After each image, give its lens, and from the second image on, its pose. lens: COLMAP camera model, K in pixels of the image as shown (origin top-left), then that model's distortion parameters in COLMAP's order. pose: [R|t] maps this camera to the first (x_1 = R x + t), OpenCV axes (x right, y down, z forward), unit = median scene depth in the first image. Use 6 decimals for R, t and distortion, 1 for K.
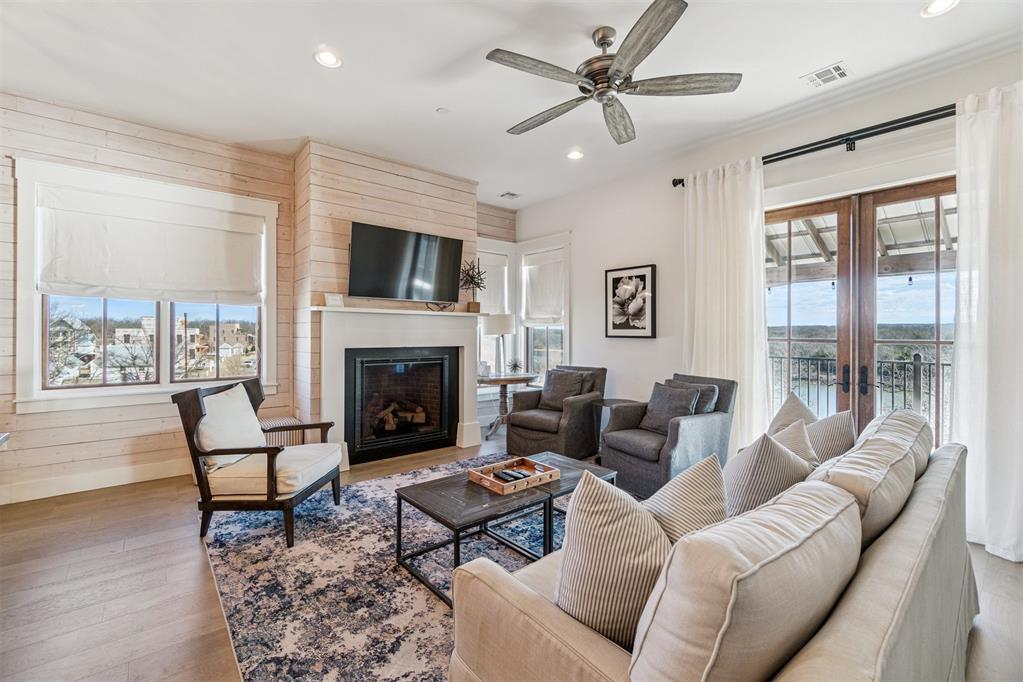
lens RADIAL K [[442.9, 0, 516.7], [0, 442.9, 330.6], [0, 0, 1]] dist [-0.004633, 0.002280]
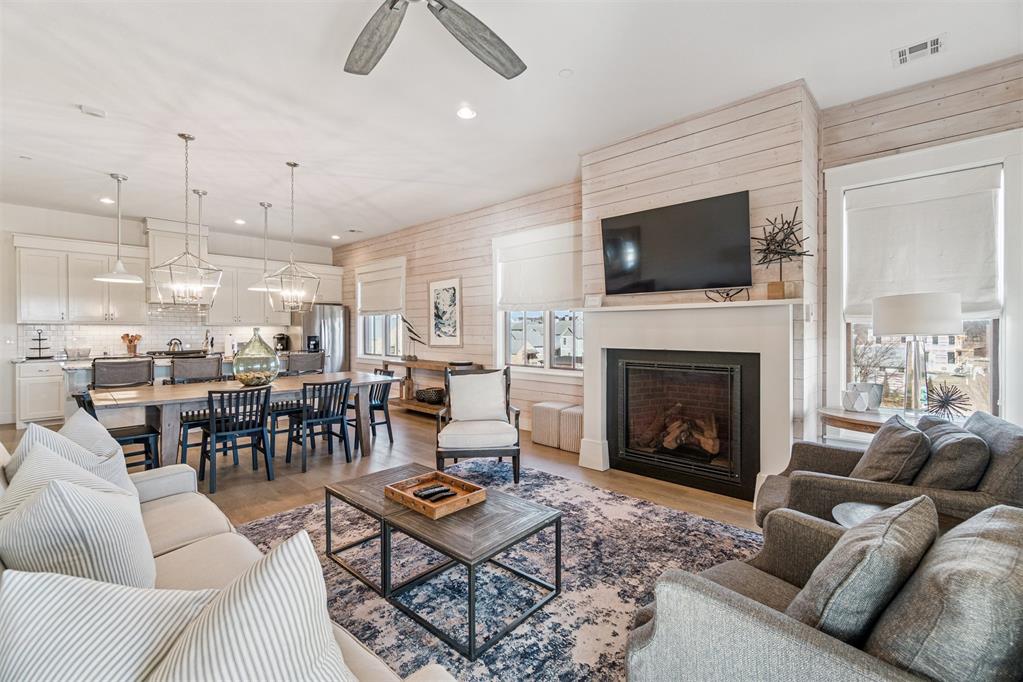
lens RADIAL K [[442.9, 0, 514.4], [0, 442.9, 335.3], [0, 0, 1]] dist [-0.004633, 0.002280]
pose [[0.113344, 0.002923, -0.993551, 0.571909], [0.004242, 0.999985, 0.003426, 0.006246], [0.993547, -0.004603, 0.113330, 0.682200]]
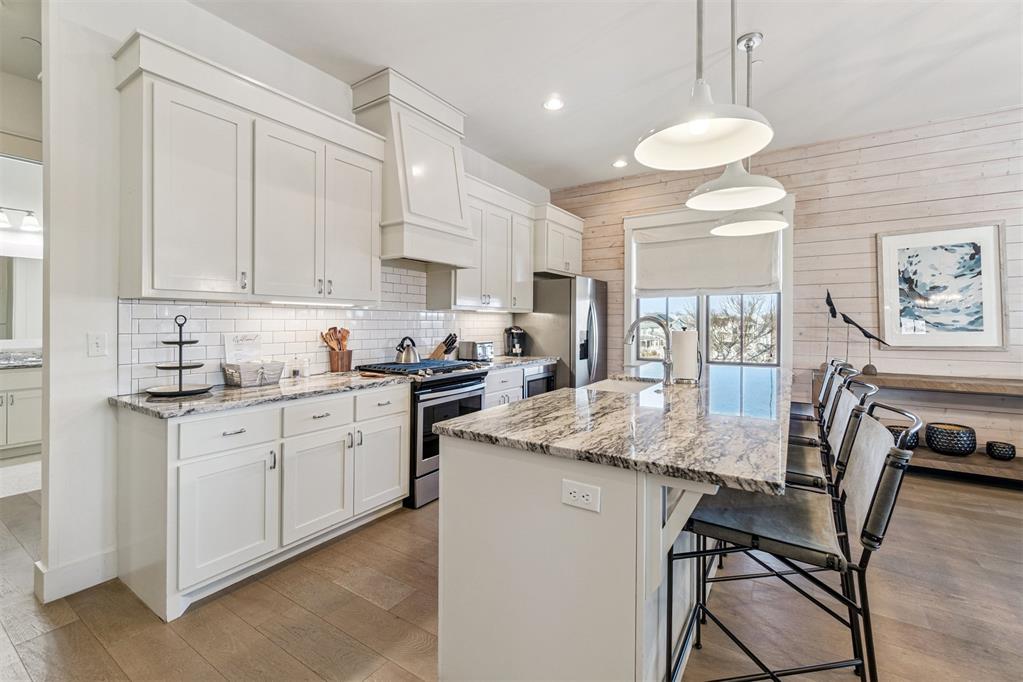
lens RADIAL K [[442.9, 0, 509.4], [0, 442.9, 323.0], [0, 0, 1]] dist [-0.004633, 0.002280]
pose [[0.285436, -0.009985, -0.958346, -0.456696], [0.005473, 0.999946, -0.008789, 0.001543], [0.958382, -0.002737, 0.285475, -0.512364]]
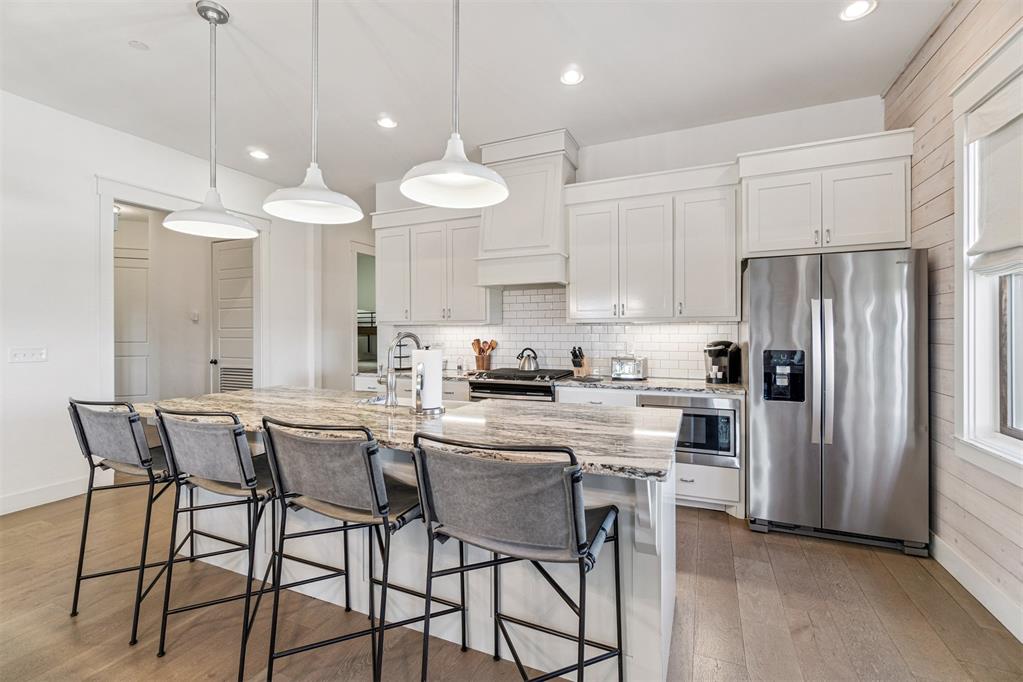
lens RADIAL K [[442.9, 0, 510.2], [0, 442.9, 333.0], [0, 0, 1]] dist [-0.004633, 0.002280]
pose [[-0.900056, -0.008731, -0.435687, -0.851718], [-0.005802, 0.999951, -0.008053, -0.006232], [0.435736, -0.004721, -0.900062, 0.428363]]
